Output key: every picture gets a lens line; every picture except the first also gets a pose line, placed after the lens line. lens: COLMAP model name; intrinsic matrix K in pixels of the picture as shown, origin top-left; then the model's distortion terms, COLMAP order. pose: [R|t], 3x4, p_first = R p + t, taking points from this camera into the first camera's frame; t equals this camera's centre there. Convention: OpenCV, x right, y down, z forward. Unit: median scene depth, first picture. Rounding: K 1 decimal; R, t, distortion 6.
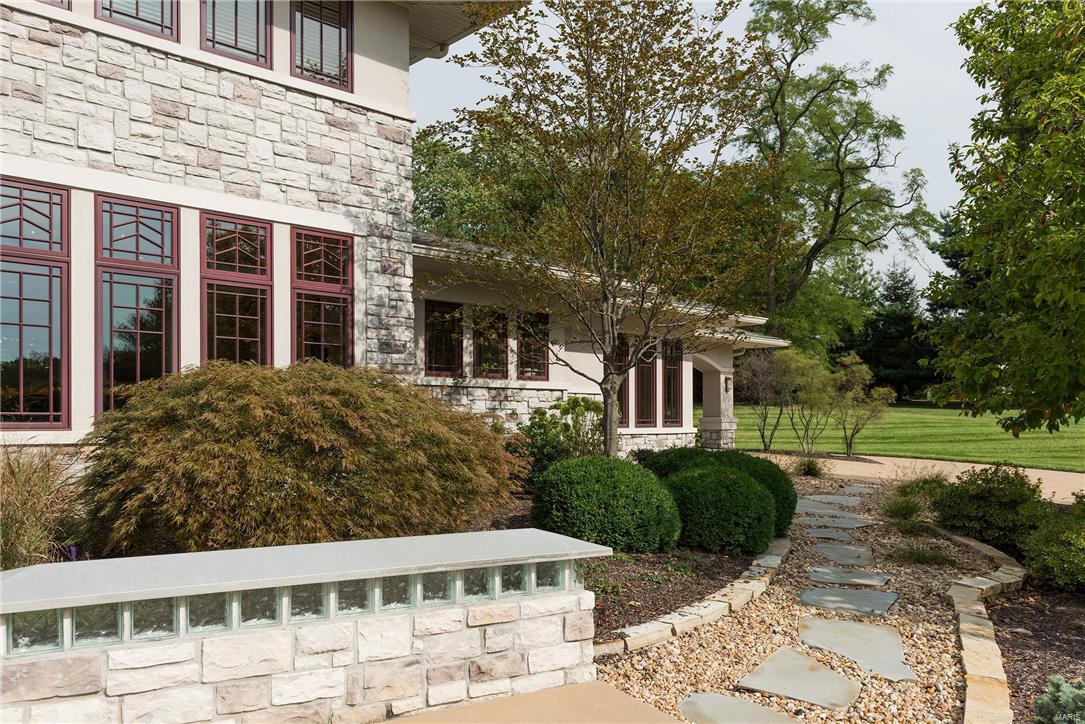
lens RADIAL K [[857.8, 0, 599.2], [0, 857.8, 400.0], [0, 0, 1]] dist [0.003943, -0.006047]
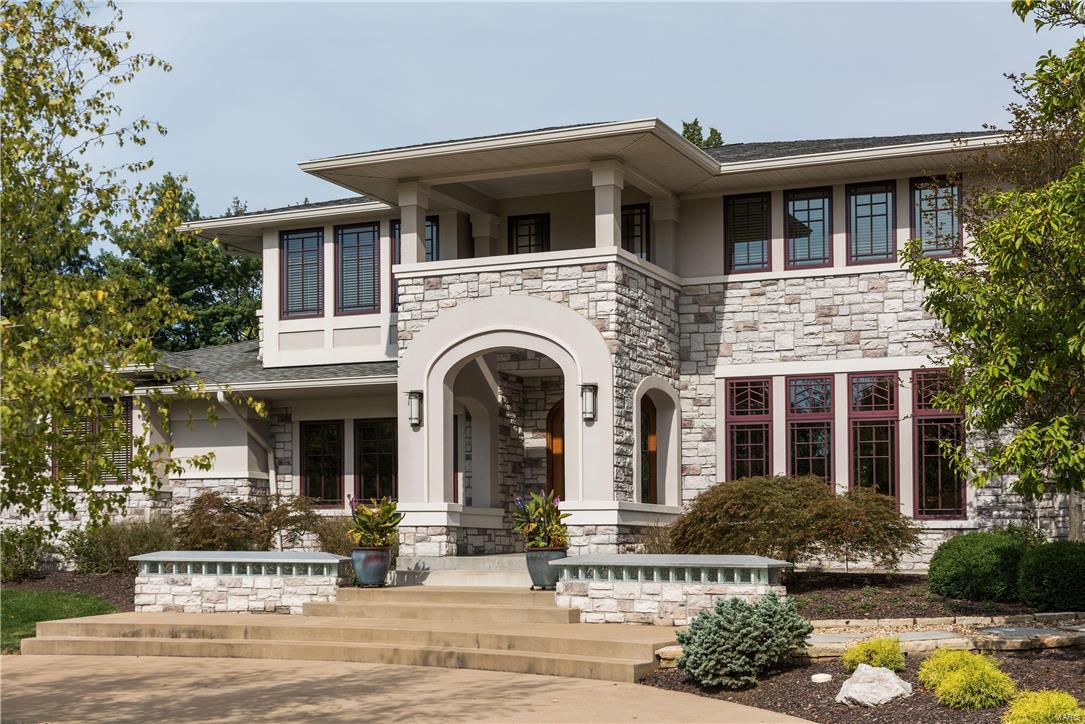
lens RADIAL K [[1517.5, 0, 540.9], [0, 1517.5, 510.1], [0, 0, 1]] dist [-0.020094, -0.024276]
pose [[0.339030, -0.024023, -0.940469, 1.785600], [0.011520, 0.999705, -0.021384, 0.065466], [0.940705, -0.003585, 0.339206, -0.385765]]
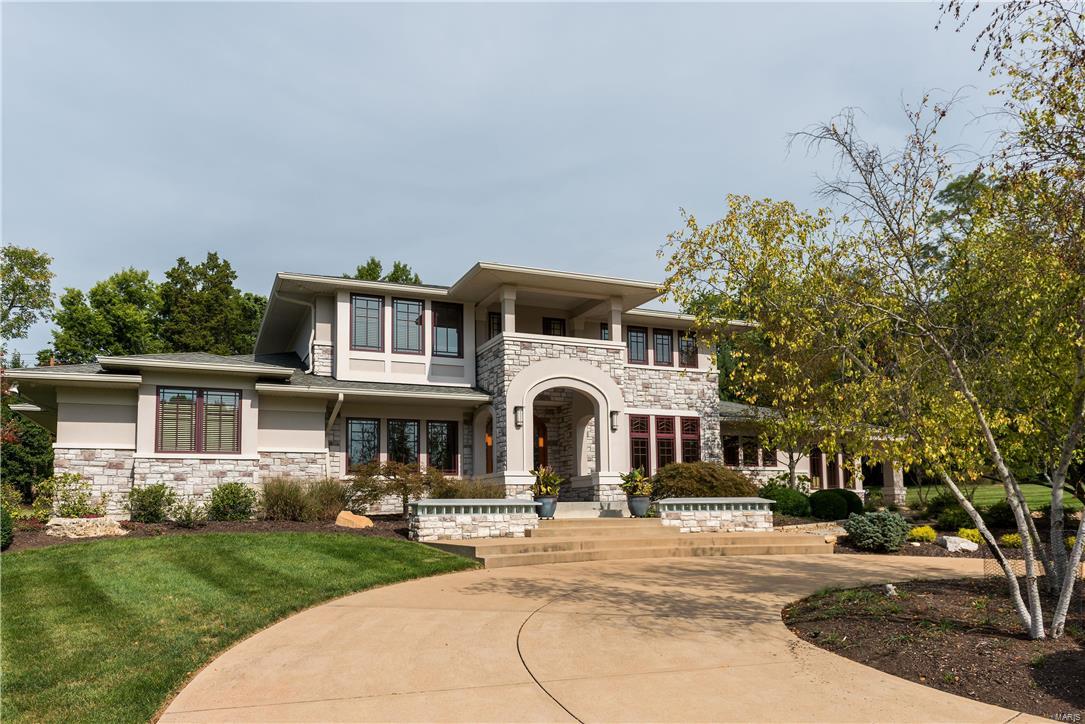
lens RADIAL K [[777.4, 0, 565.7], [0, 777.4, 454.3], [0, 0, 1]] dist [-0.025199, 0.002662]
pose [[0.930838, -0.038050, -0.363446, 0.263788], [0.019329, 0.998299, -0.055009, 0.073914], [0.364921, 0.044179, 0.929990, -1.757099]]
